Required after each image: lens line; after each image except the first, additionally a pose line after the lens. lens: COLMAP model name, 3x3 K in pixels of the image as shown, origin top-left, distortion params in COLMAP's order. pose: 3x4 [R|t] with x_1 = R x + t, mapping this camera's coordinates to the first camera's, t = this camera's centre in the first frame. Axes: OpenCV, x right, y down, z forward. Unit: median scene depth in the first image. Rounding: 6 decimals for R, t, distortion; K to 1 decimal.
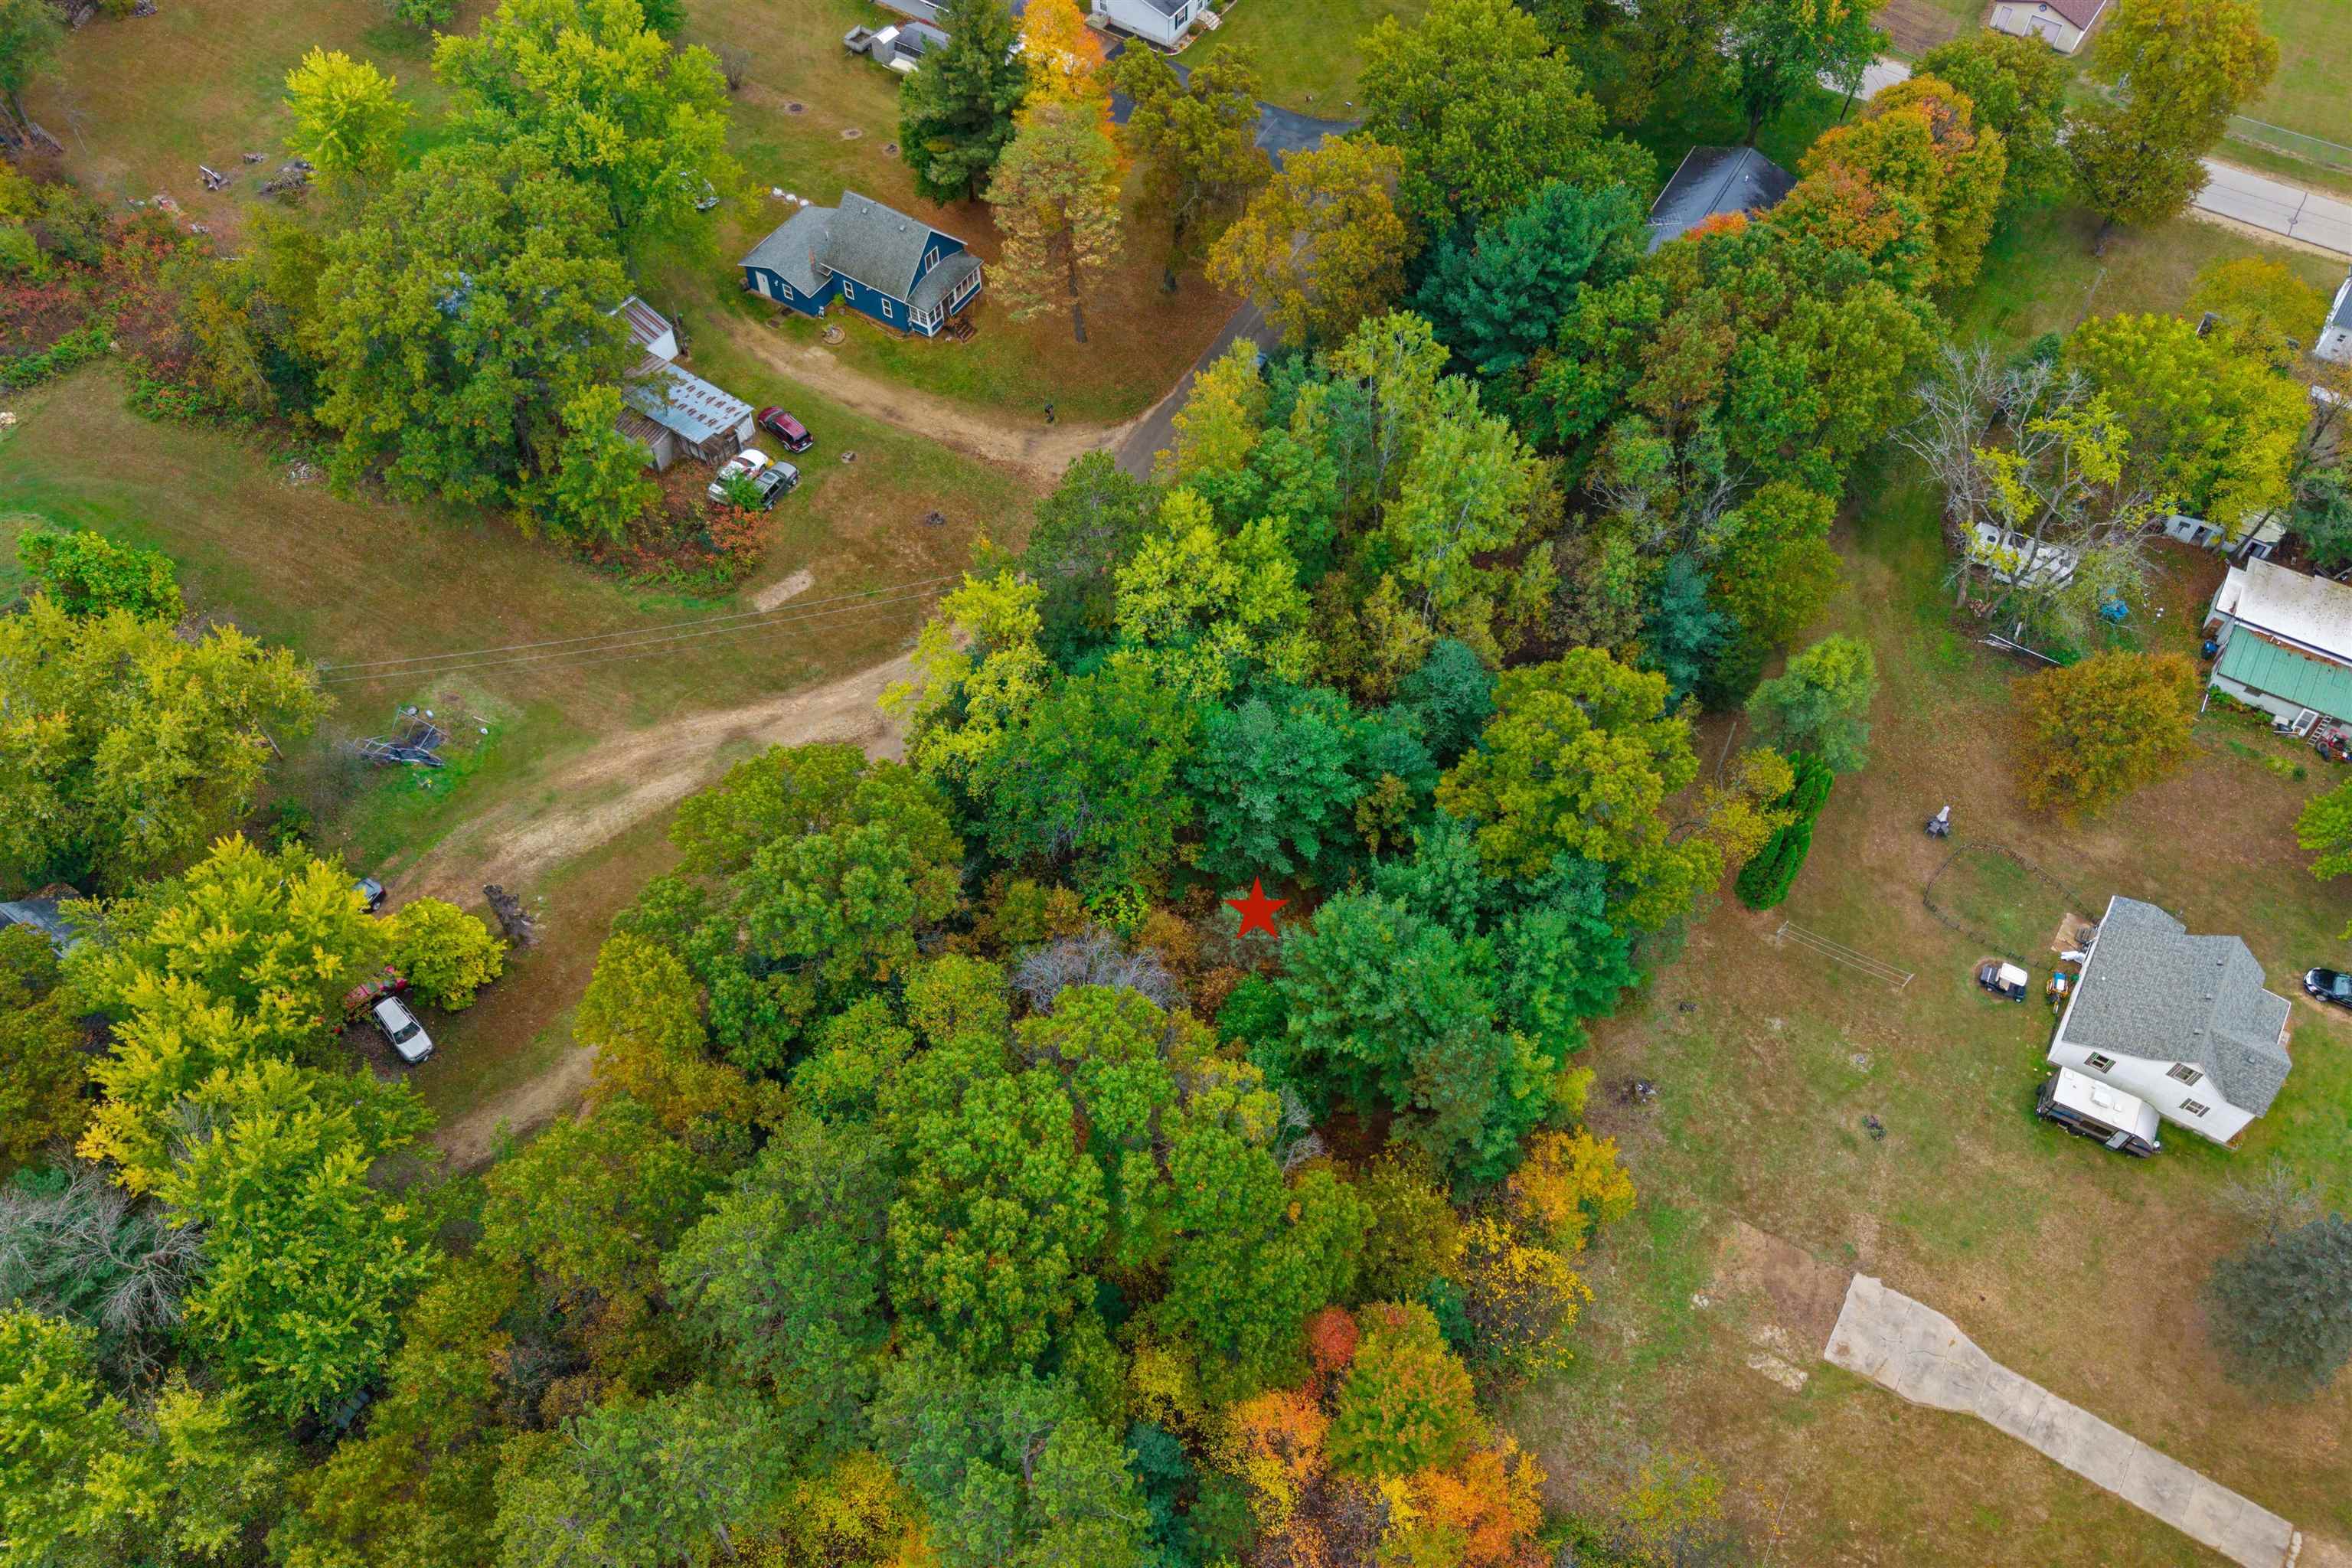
lens RADIAL K [[1848.3, 0, 1176.0], [0, 1848.3, 784.0], [0, 0, 1]] dist [0.063748, -0.086045]
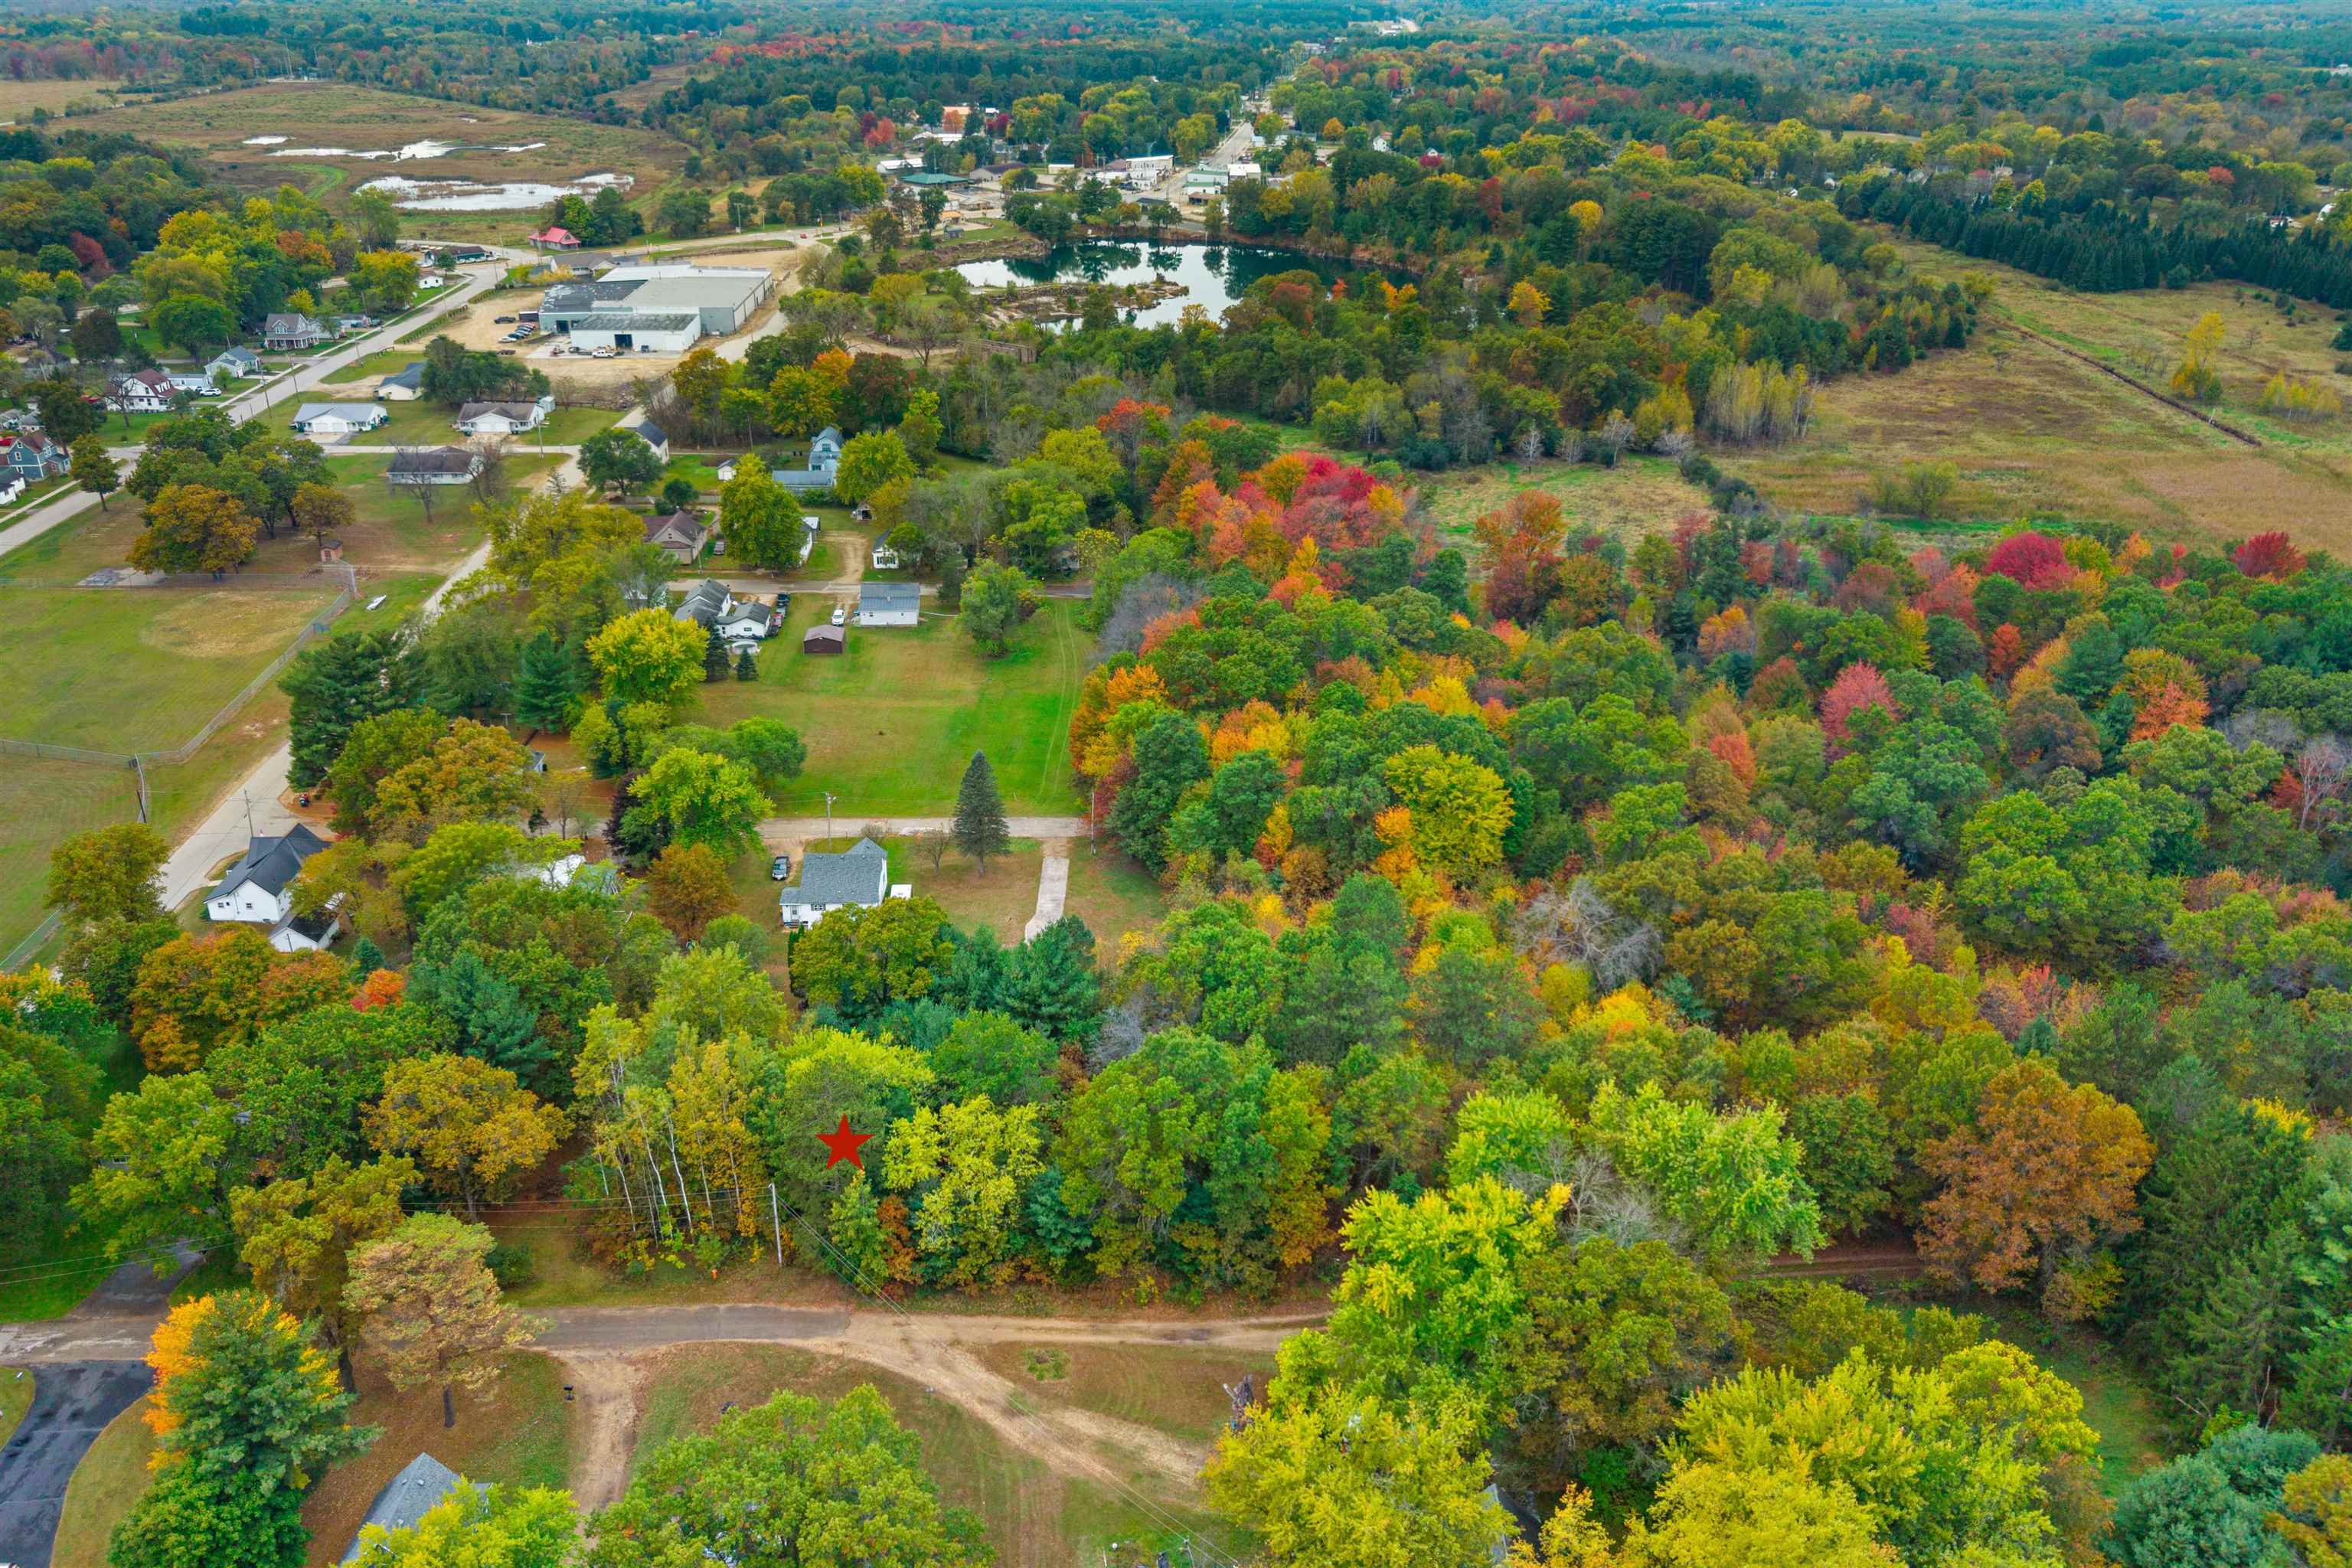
lens RADIAL K [[1864.9, 0, 1179.5], [0, 1864.9, 768.5], [0, 0, 1]] dist [0.046435, -0.065089]
pose [[-0.533094, -0.352197, 0.769264, -1.124228], [0.685687, 0.352783, 0.636693, -0.905321], [-0.495624, 0.866892, 0.053431, 0.537572]]
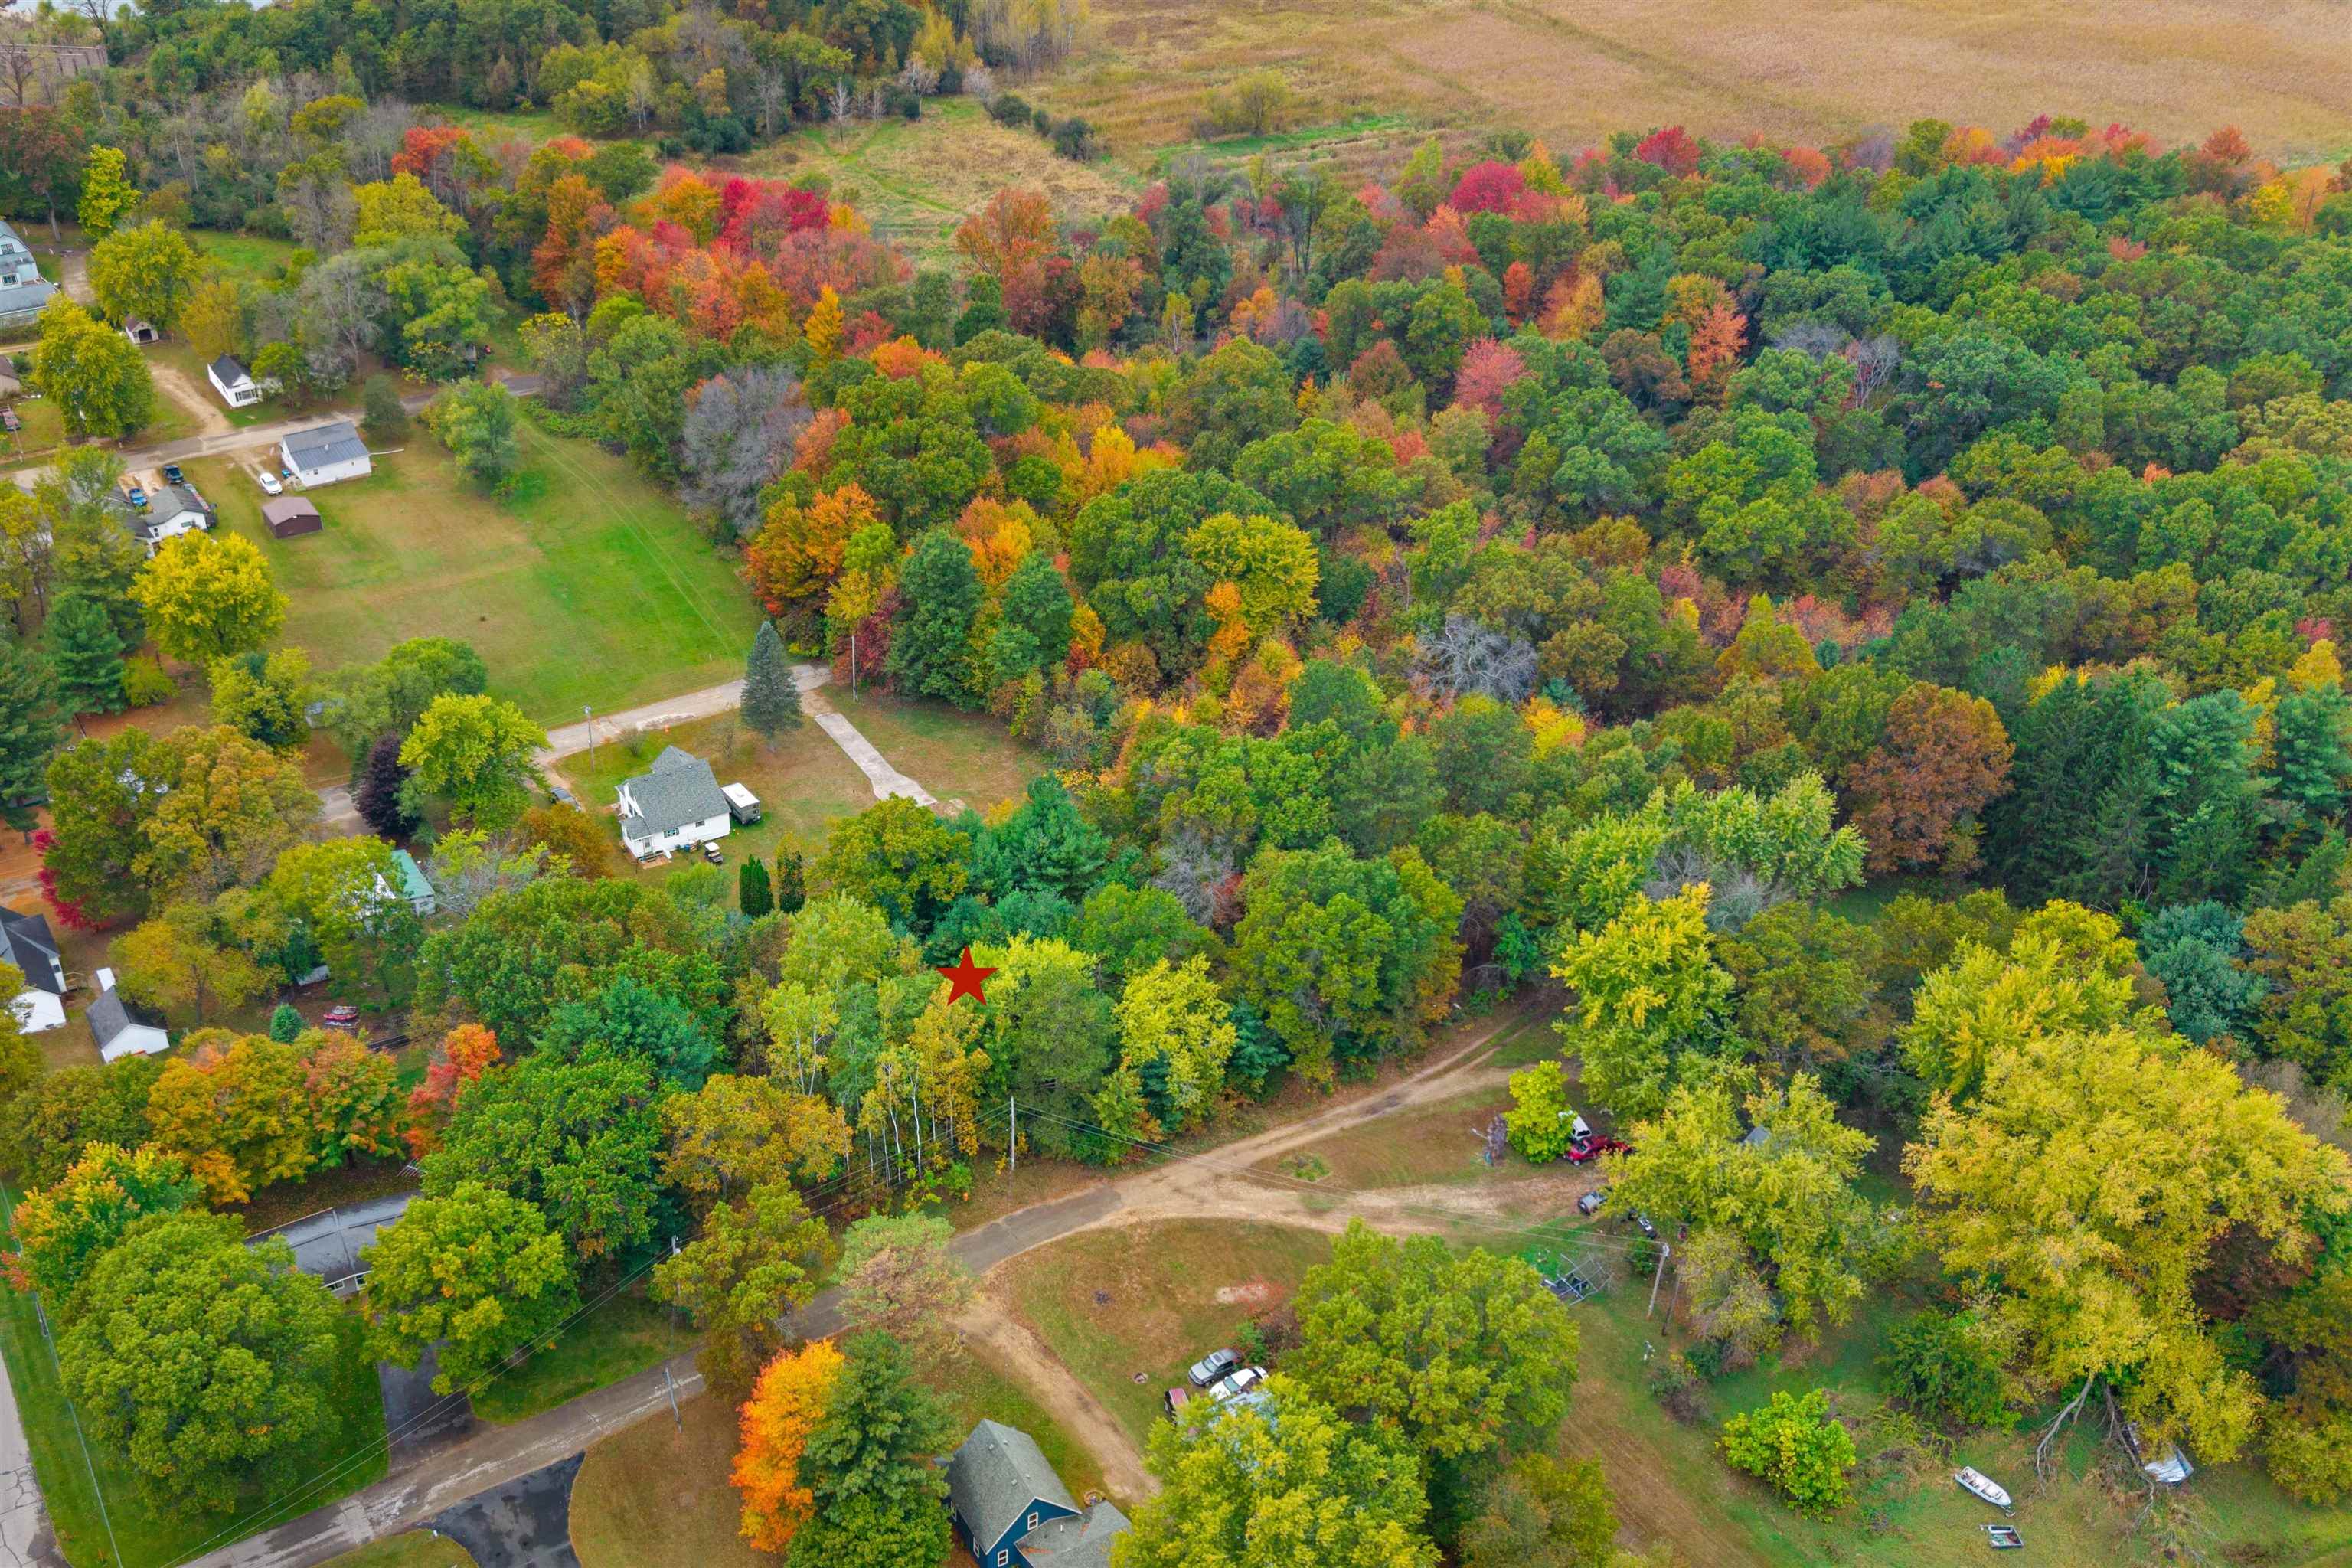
lens RADIAL K [[2198.3, 0, 1010.7], [0, 2198.3, 940.5], [0, 0, 1]] dist [0.184306, -0.515554]
pose [[-0.873260, -0.304641, 0.380277, -0.617179], [0.390209, 0.030165, 0.920232, -1.661680], [-0.291812, 0.951989, 0.092532, 0.753432]]
